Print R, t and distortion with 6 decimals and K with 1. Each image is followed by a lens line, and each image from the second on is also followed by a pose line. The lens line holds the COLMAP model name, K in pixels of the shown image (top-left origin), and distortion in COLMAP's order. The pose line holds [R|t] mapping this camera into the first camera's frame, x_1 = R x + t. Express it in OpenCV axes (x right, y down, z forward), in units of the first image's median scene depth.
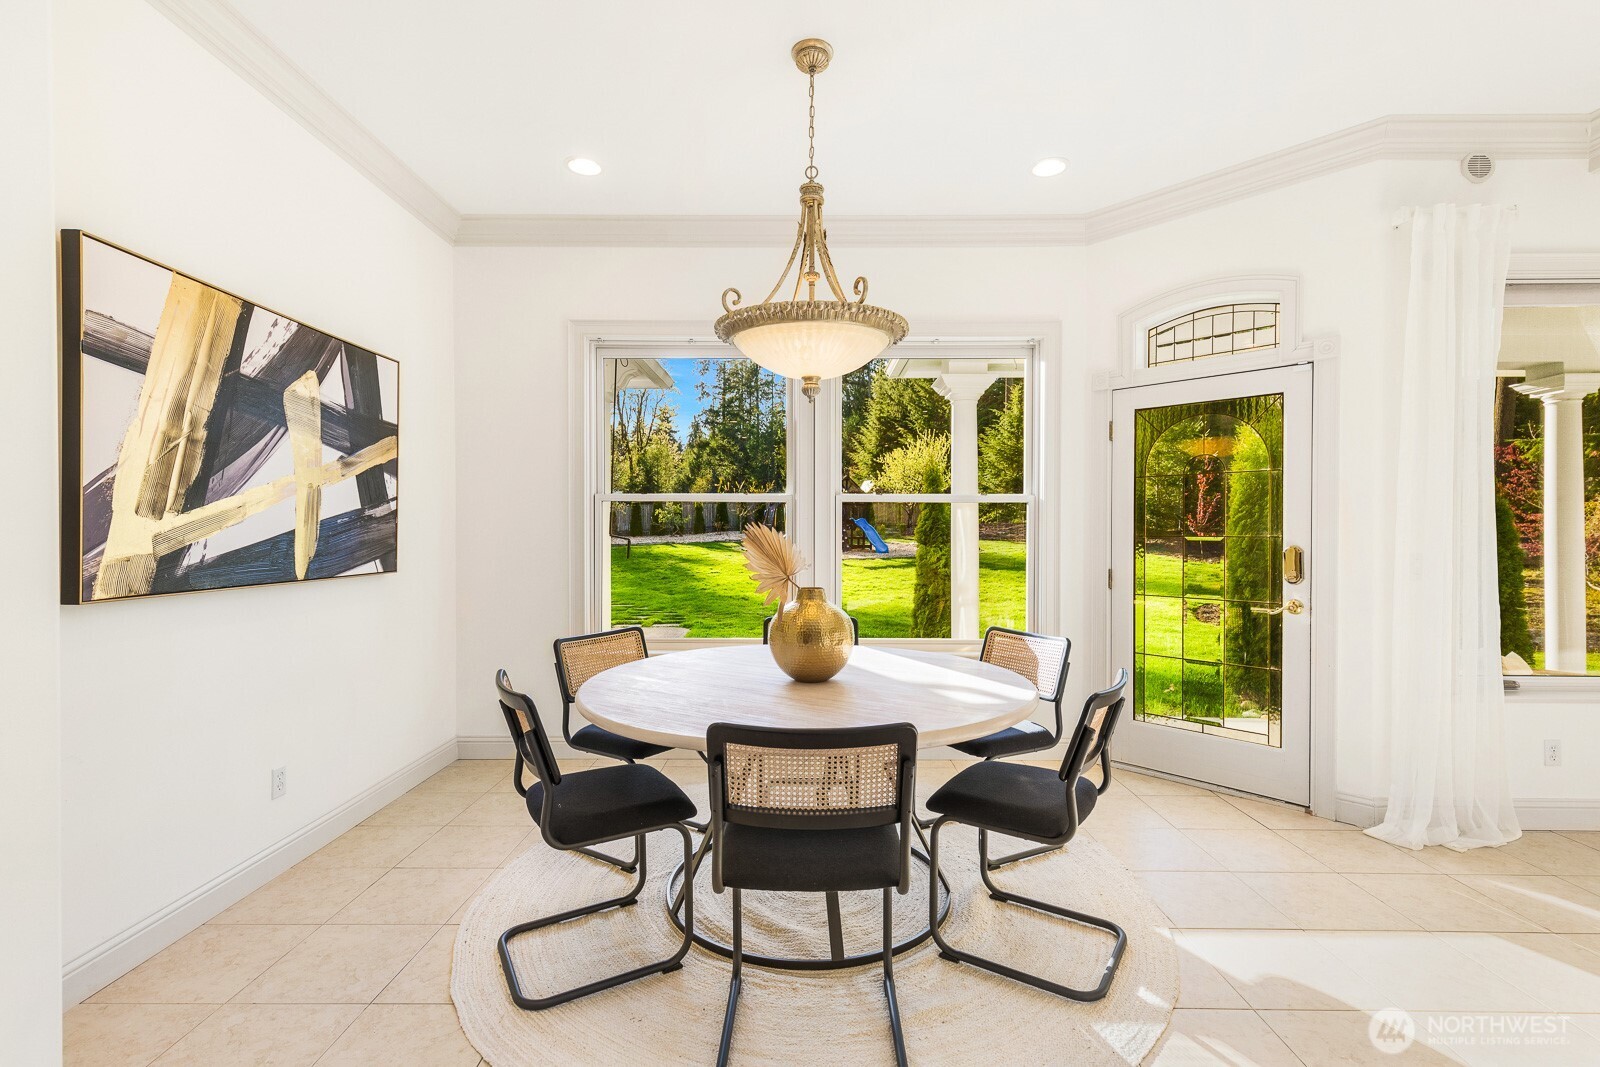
lens RADIAL K [[741.5, 0, 802.4], [0, 741.5, 532.9], [0, 0, 1]] dist [0.004200, 0.001039]
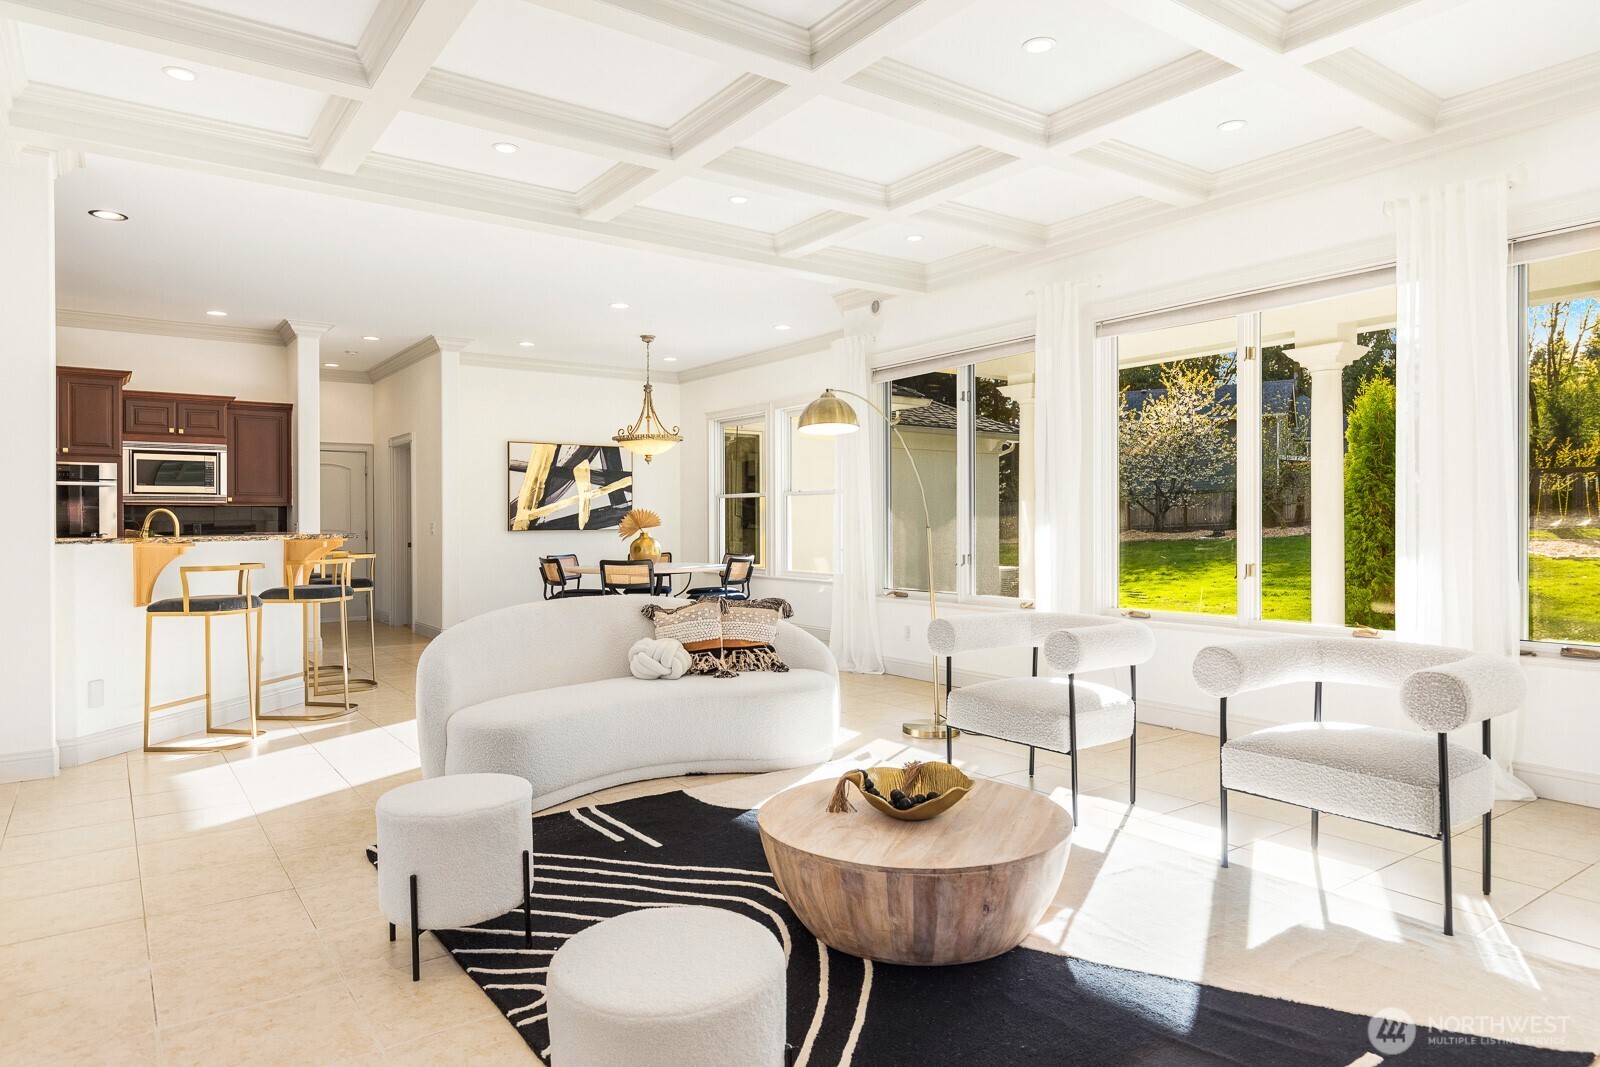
lens RADIAL K [[986.7, 0, 800.3], [0, 986.7, 528.7], [0, 0, 1]] dist [-0.006247, -0.000739]
pose [[0.581589, 0.005817, -0.813462, 3.177743], [0.002783, 0.999954, 0.009141, 0.025210], [0.813478, -0.007580, 0.581546, -0.624650]]
